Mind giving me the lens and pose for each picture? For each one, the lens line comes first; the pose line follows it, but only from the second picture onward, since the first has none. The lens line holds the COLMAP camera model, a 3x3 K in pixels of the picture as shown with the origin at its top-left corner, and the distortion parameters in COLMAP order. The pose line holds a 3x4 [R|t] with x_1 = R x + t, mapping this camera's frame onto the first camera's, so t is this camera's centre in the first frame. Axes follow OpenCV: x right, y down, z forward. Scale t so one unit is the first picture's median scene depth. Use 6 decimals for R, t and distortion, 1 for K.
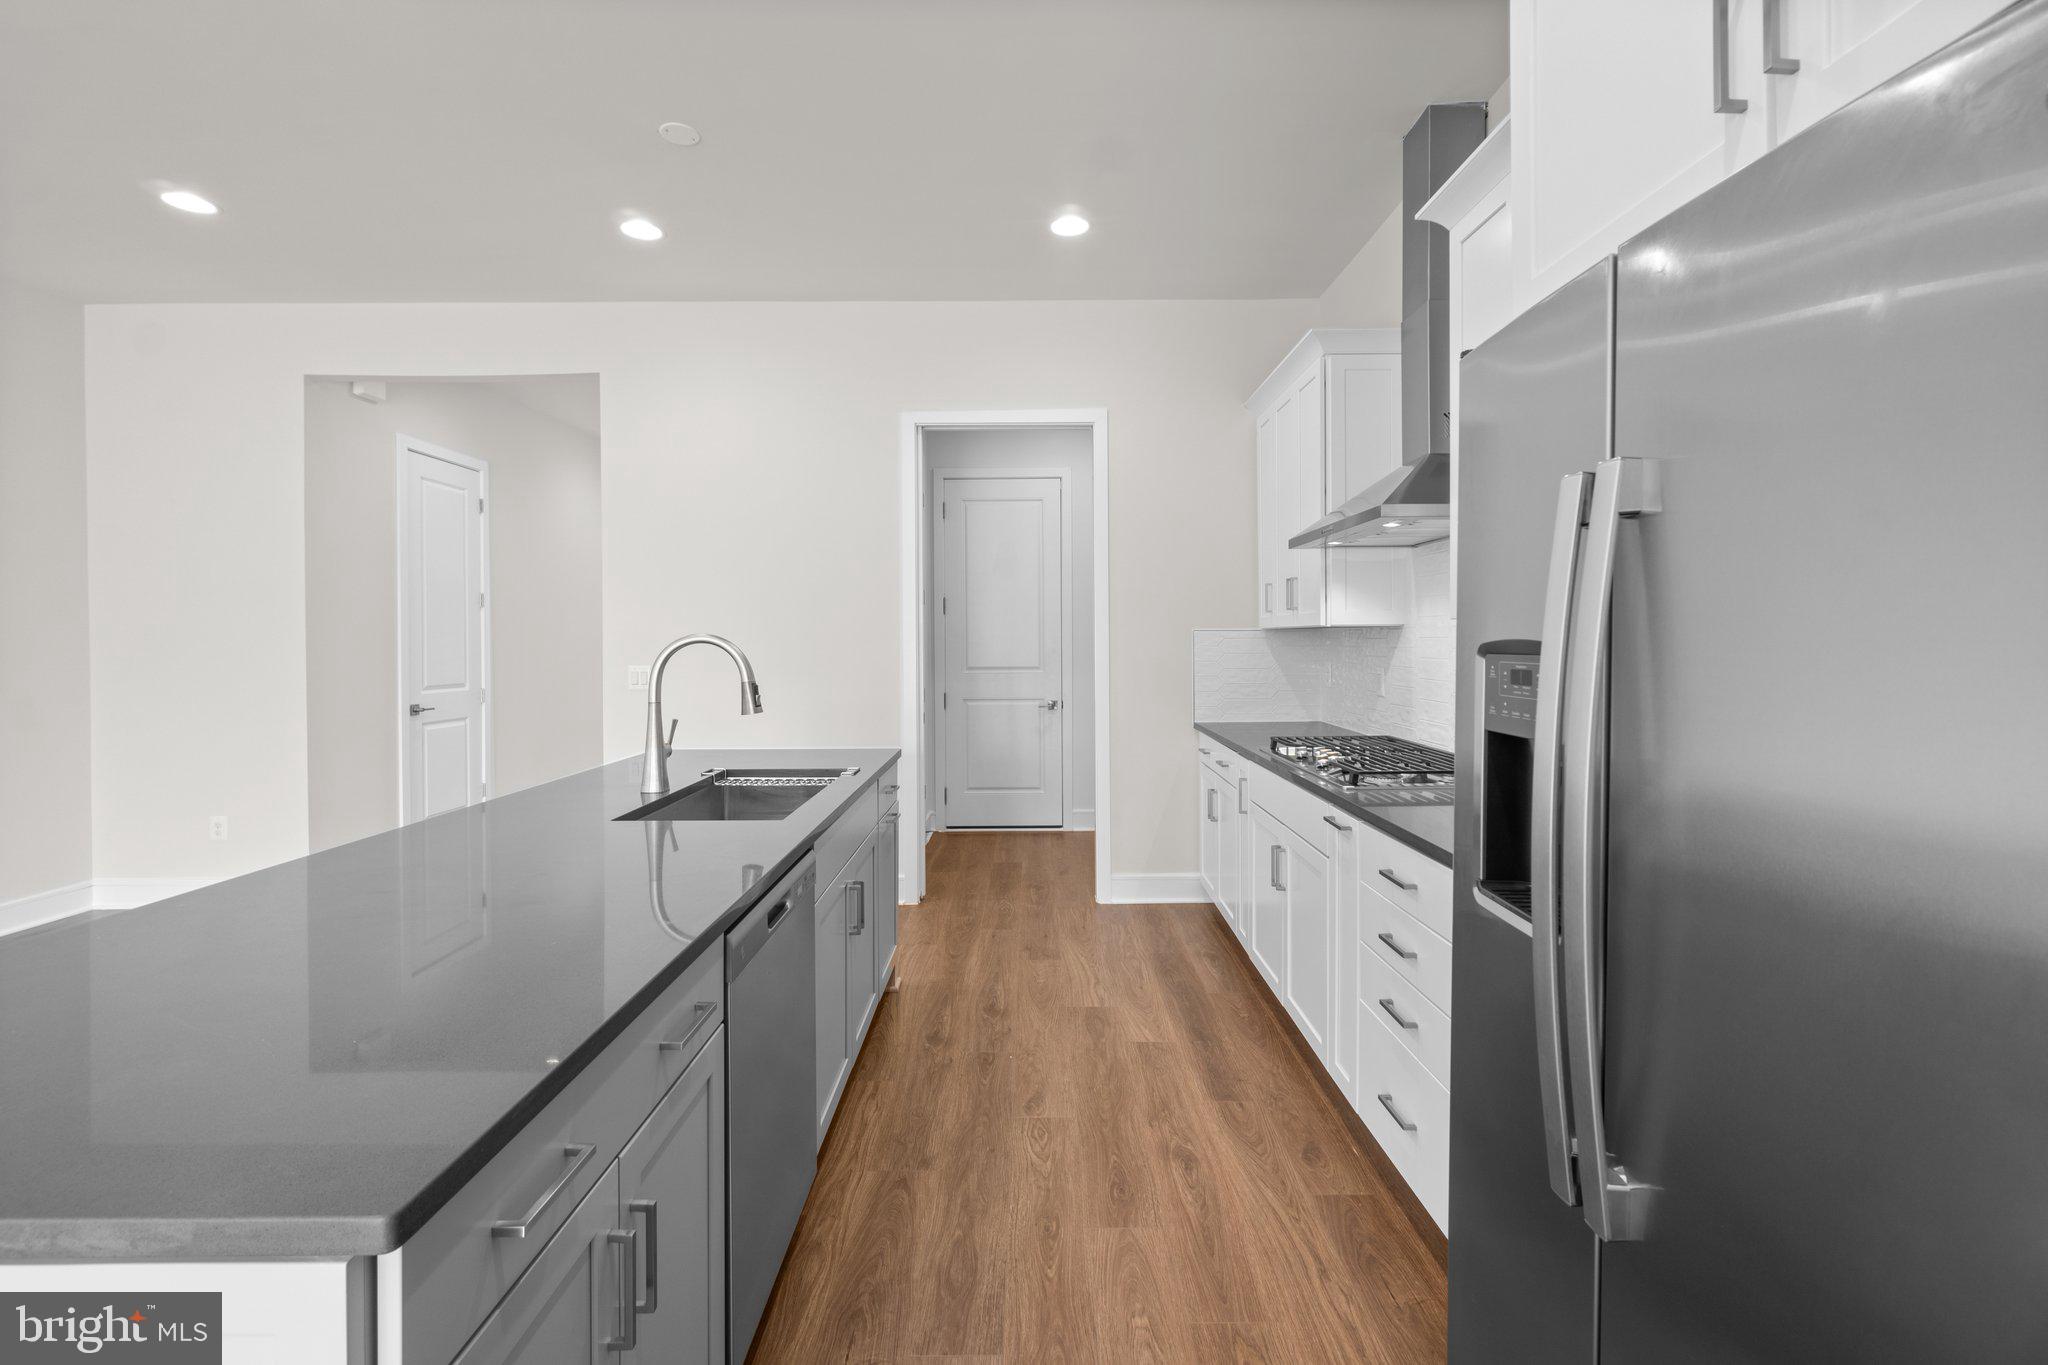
lens RADIAL K [[917.0, 0, 1022.2], [0, 917.0, 640.4], [0, 0, 1]] dist [-0.000339, 0.000024]
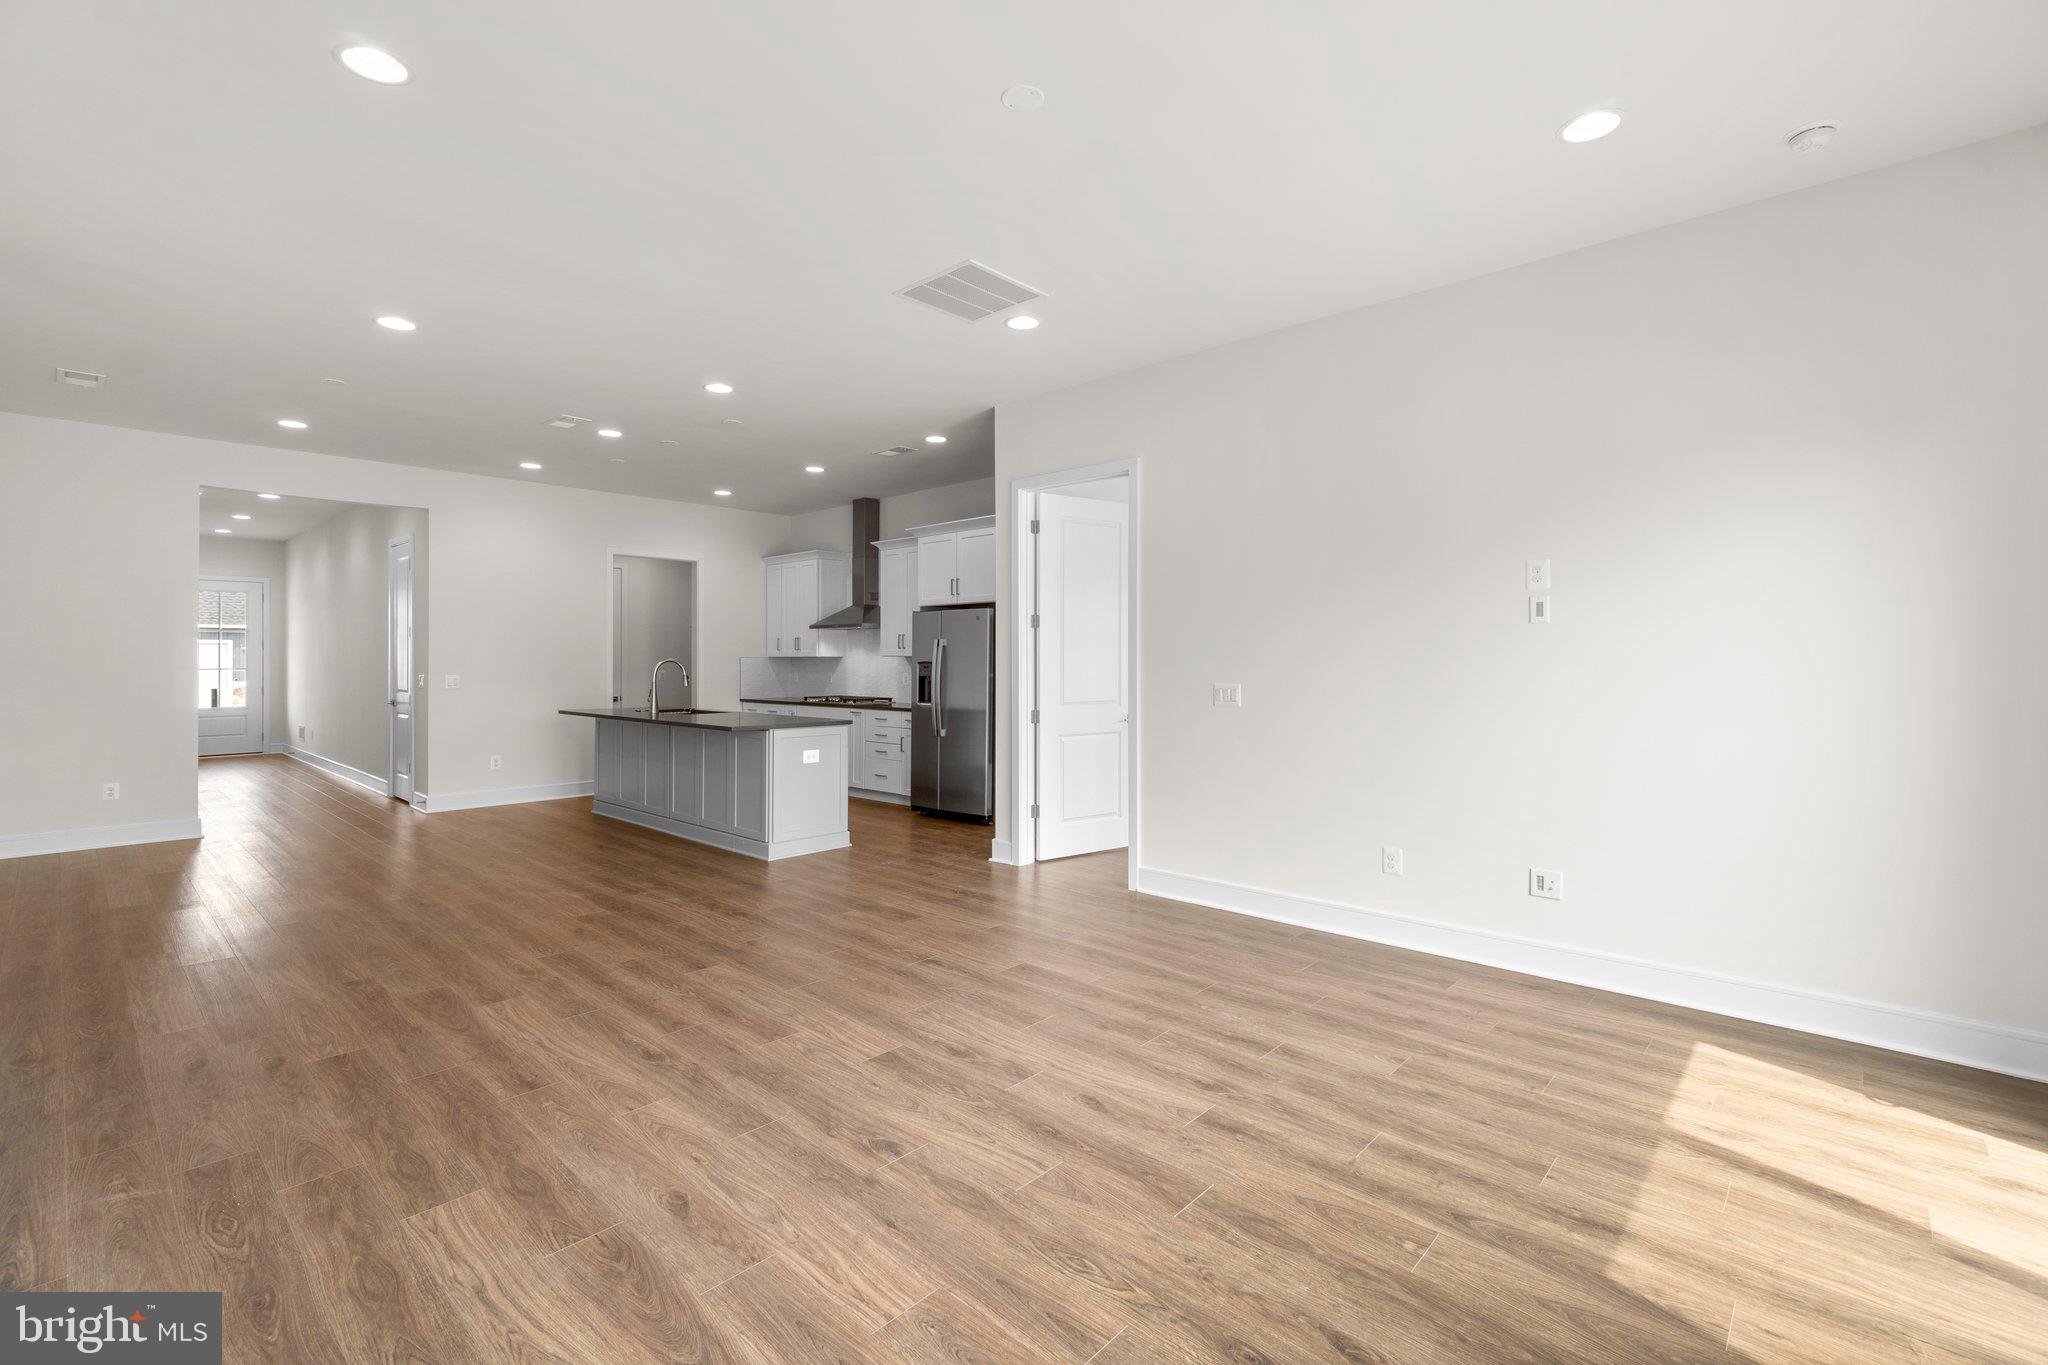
lens RADIAL K [[887.5, 0, 1035.2], [0, 887.5, 653.1], [0, 0, 1]] dist [-0.001148, 0.000124]
pose [[0.673915, 0.011148, 0.738725, -1.267595], [-0.001266, 0.999902, -0.013934, 0.009685], [-0.738808, 0.008455, 0.673863, -1.353406]]
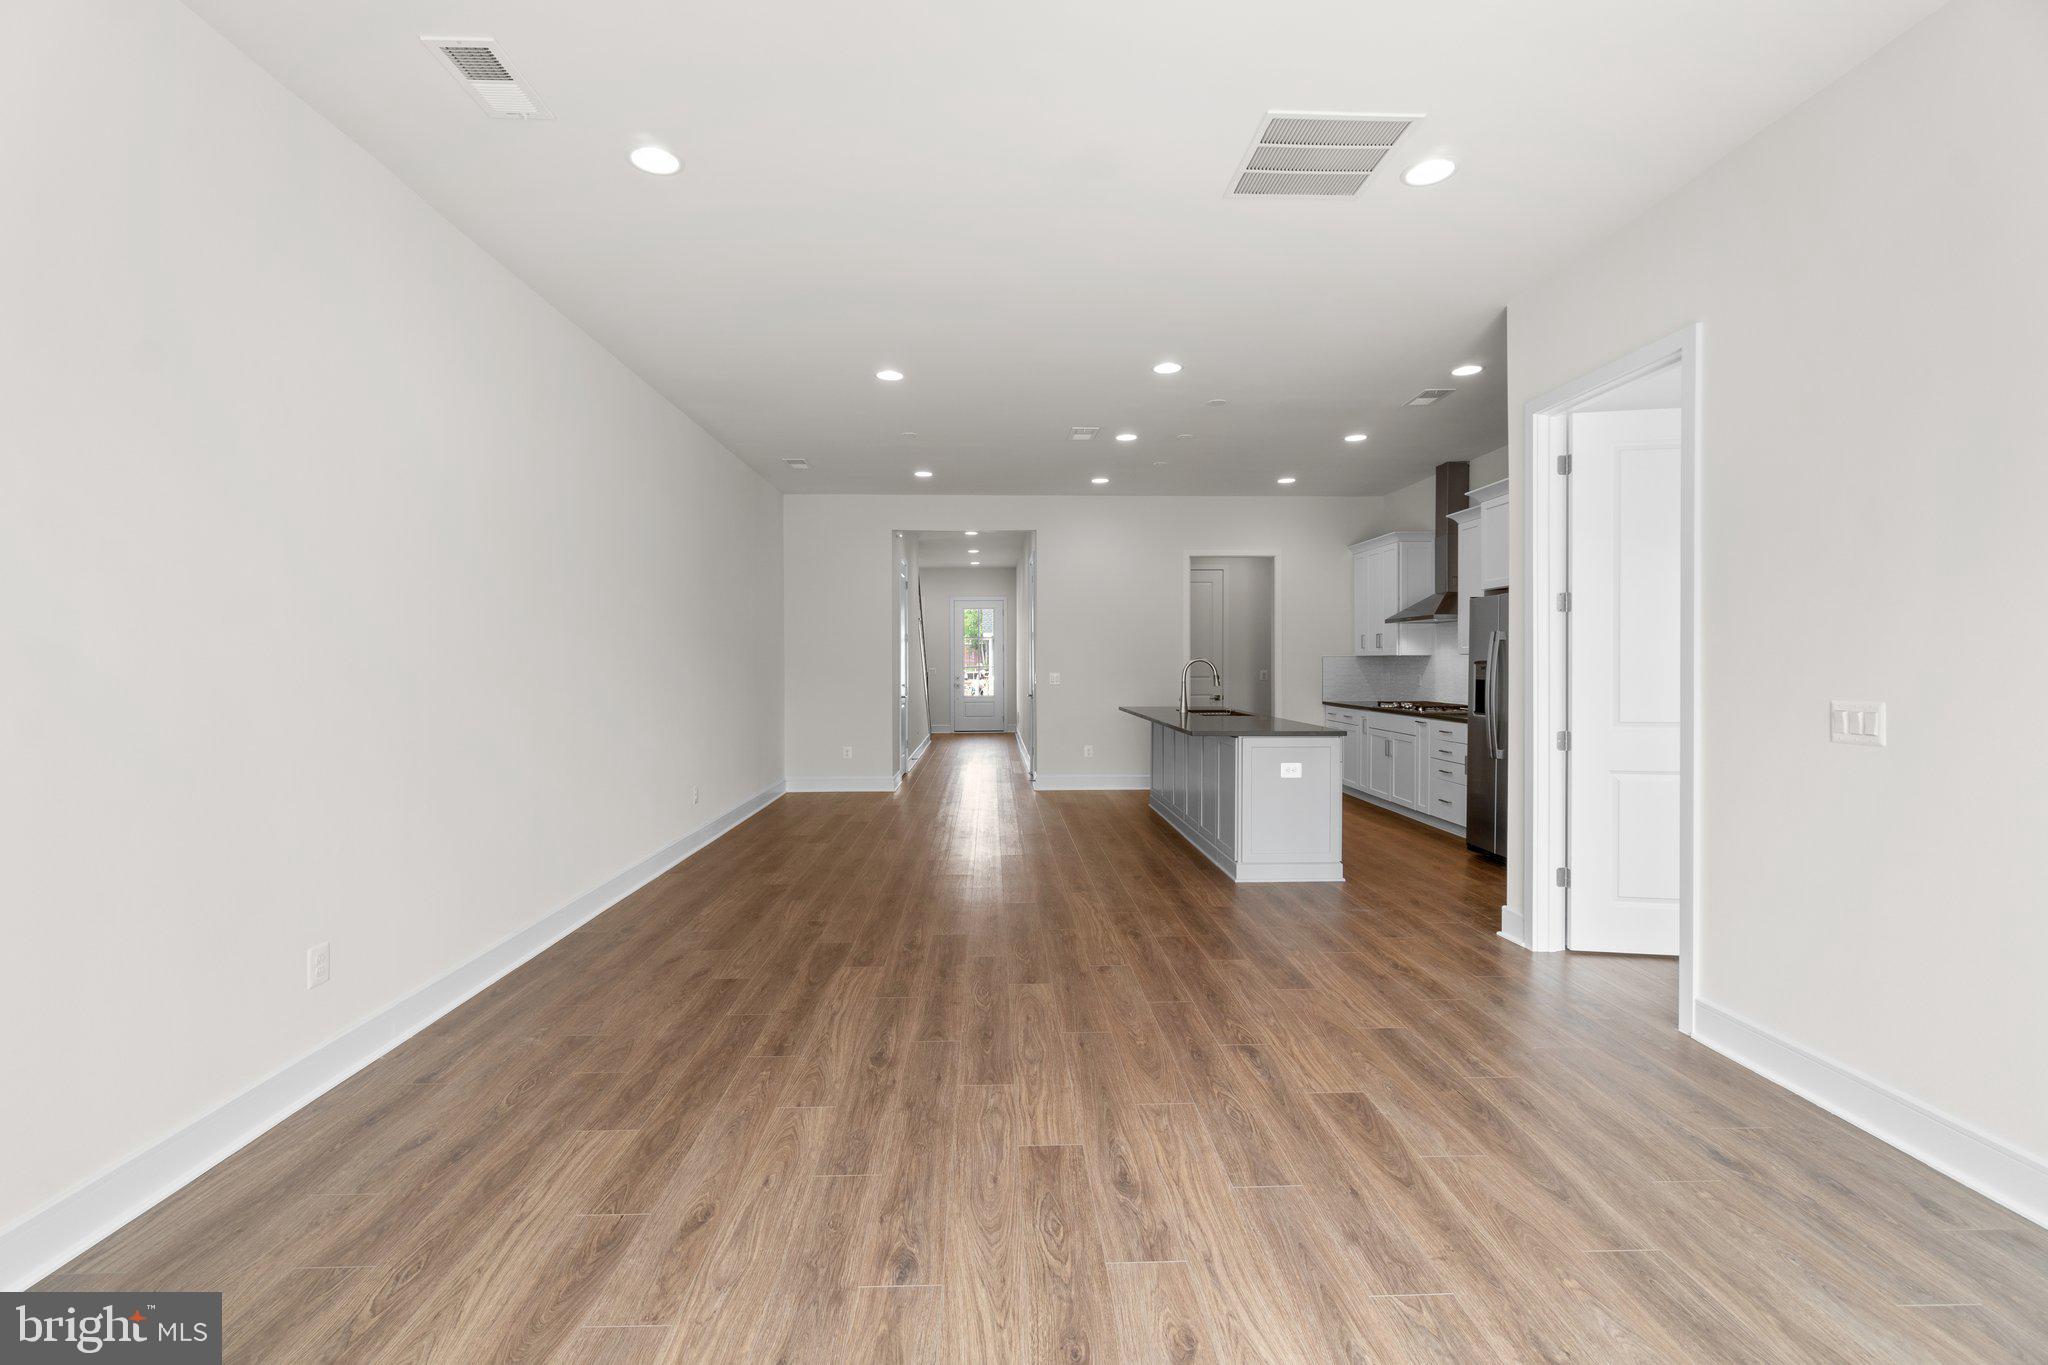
lens RADIAL K [[900.1, 0, 1024.5], [0, 900.1, 663.7], [0, 0, 1]] dist [-0.001074, 0.000033]
pose [[0.999238, 0.003996, 0.038829, -0.769348], [-0.004019, 0.999992, 0.000502, 0.008537], [-0.038827, -0.000658, 0.999246, -1.364597]]
